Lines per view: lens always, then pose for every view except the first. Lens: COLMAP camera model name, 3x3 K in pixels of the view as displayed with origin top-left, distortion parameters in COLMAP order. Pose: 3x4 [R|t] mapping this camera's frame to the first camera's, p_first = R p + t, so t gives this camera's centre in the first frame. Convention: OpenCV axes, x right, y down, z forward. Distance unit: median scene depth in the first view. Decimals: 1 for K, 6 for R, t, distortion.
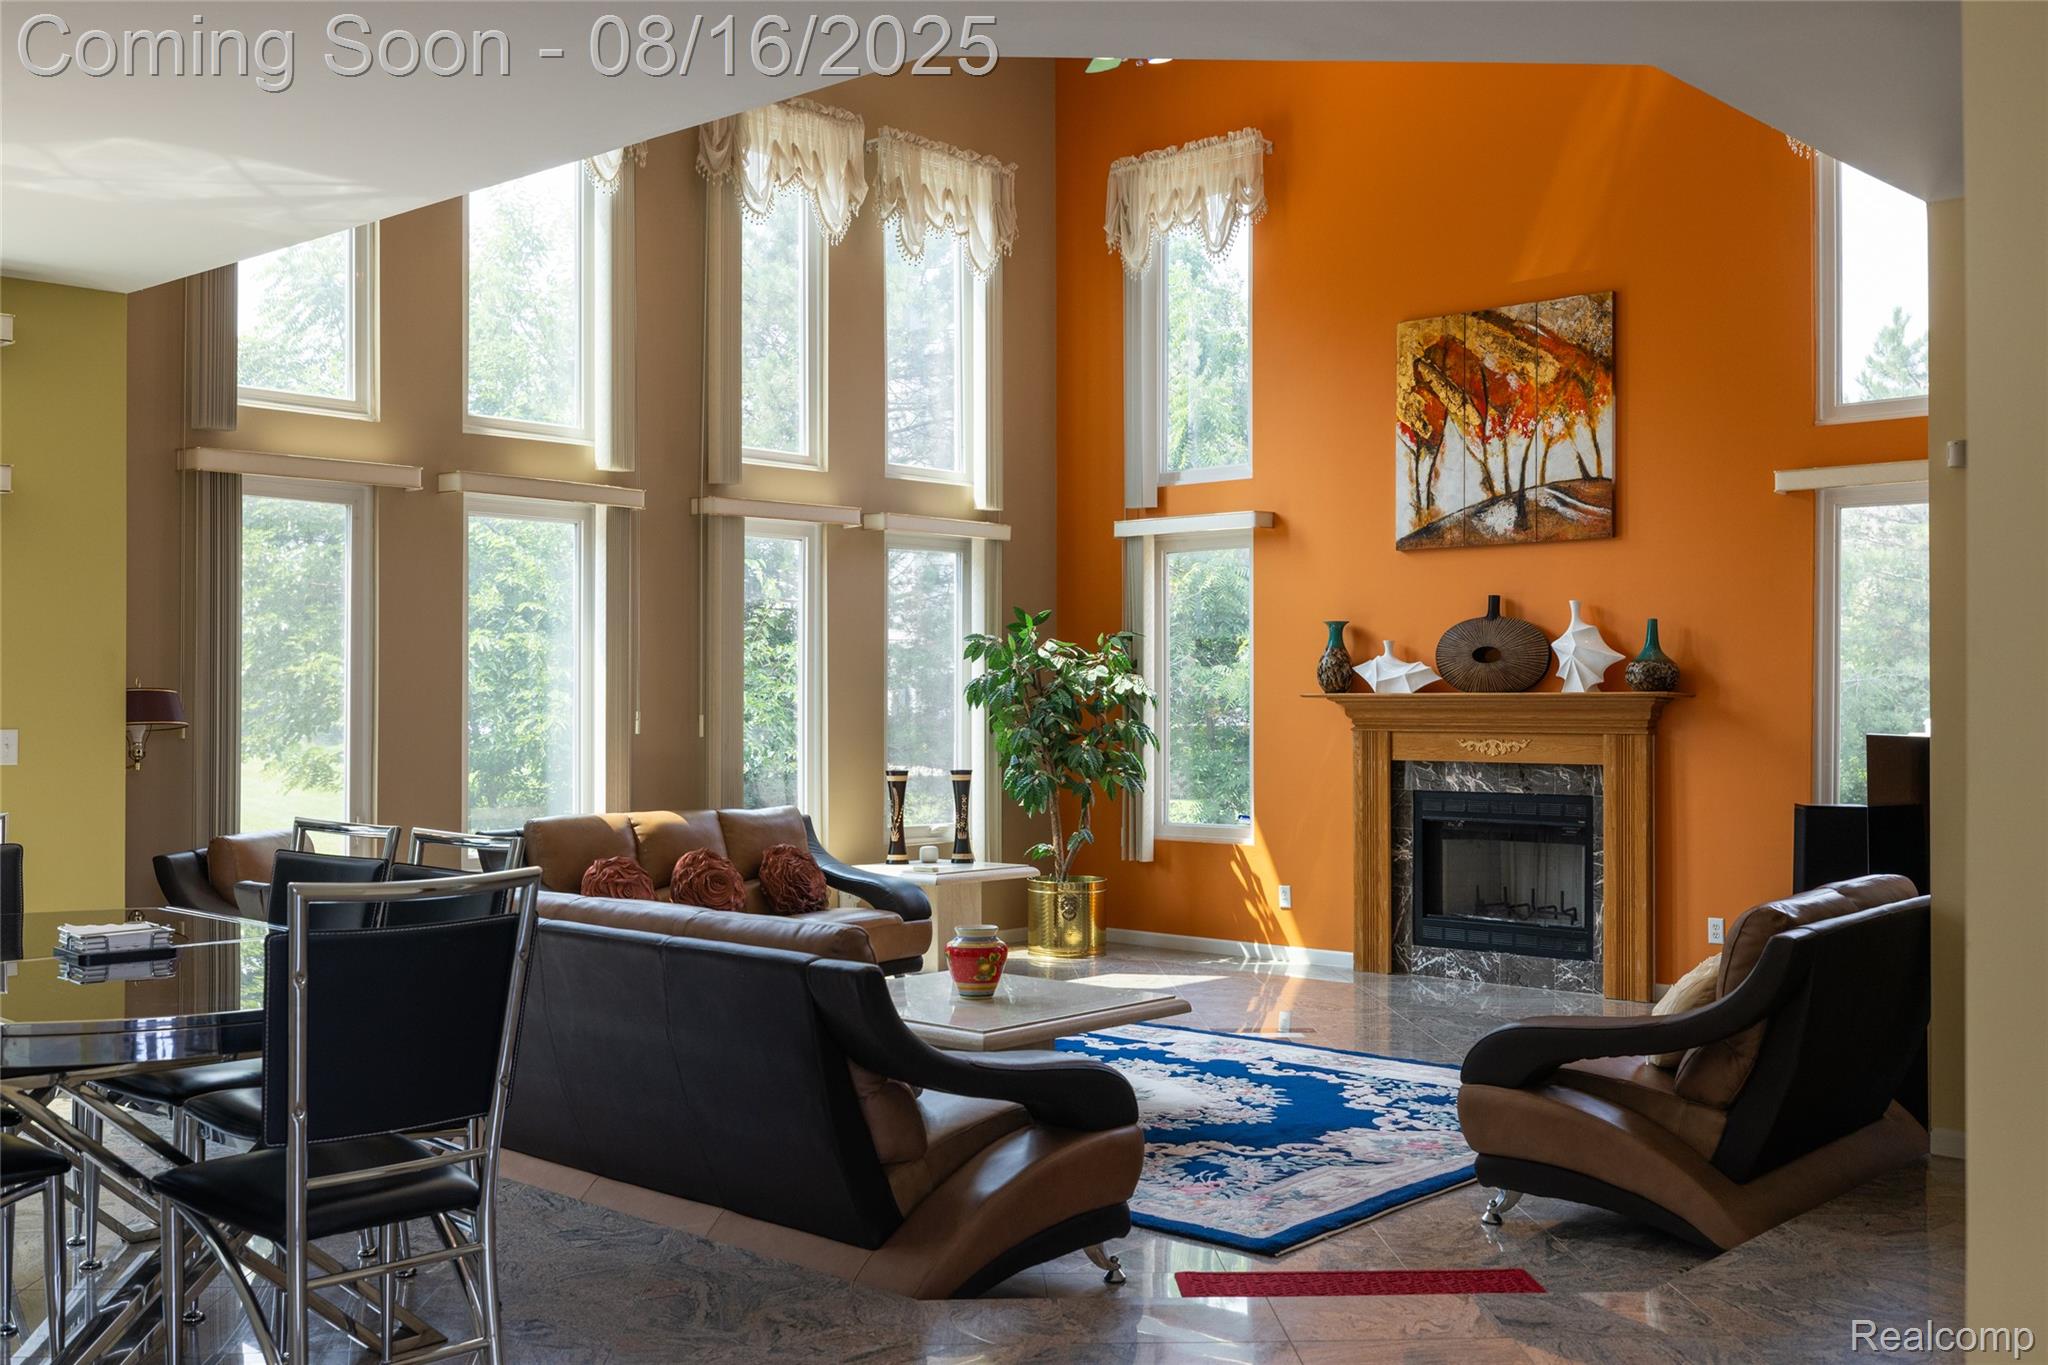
lens RADIAL K [[1957.0, 0, 1087.3], [0, 1957.0, 682.8], [0, 0, 1]] dist [-0.001814, -0.000641]
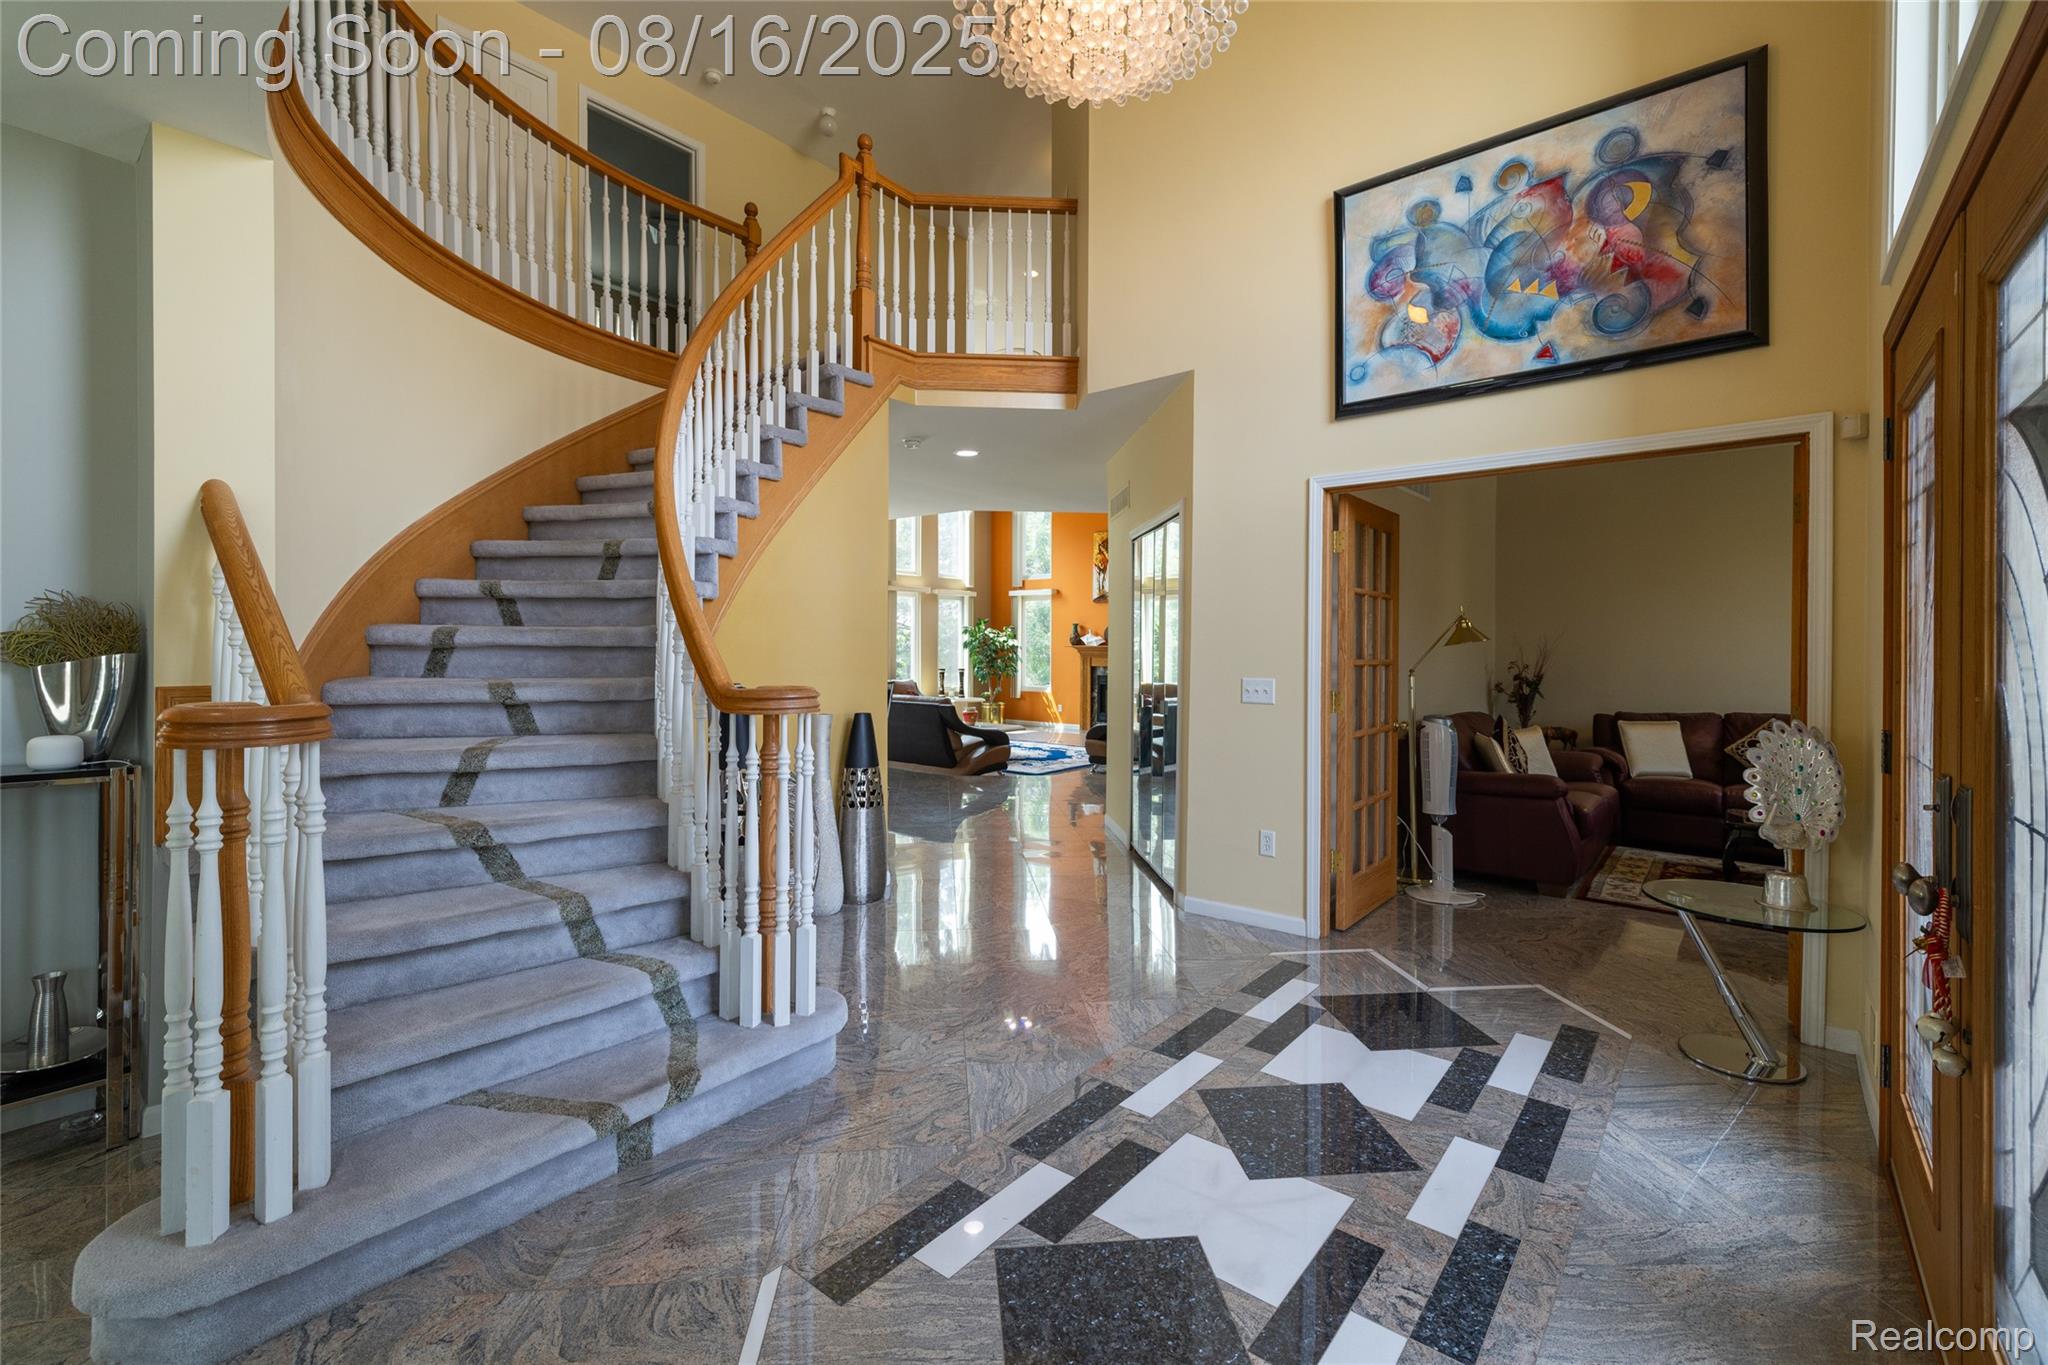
lens RADIAL K [[857.6, 0, 1034.0], [0, 857.6, 641.0], [0, 0, 1]] dist [-0.003056, -0.000067]
pose [[0.999342, 0.001636, 0.036235, 0.005316], [-0.001801, 0.999988, 0.004519, -0.008820], [-0.036227, -0.004582, 0.999333, -0.455992]]
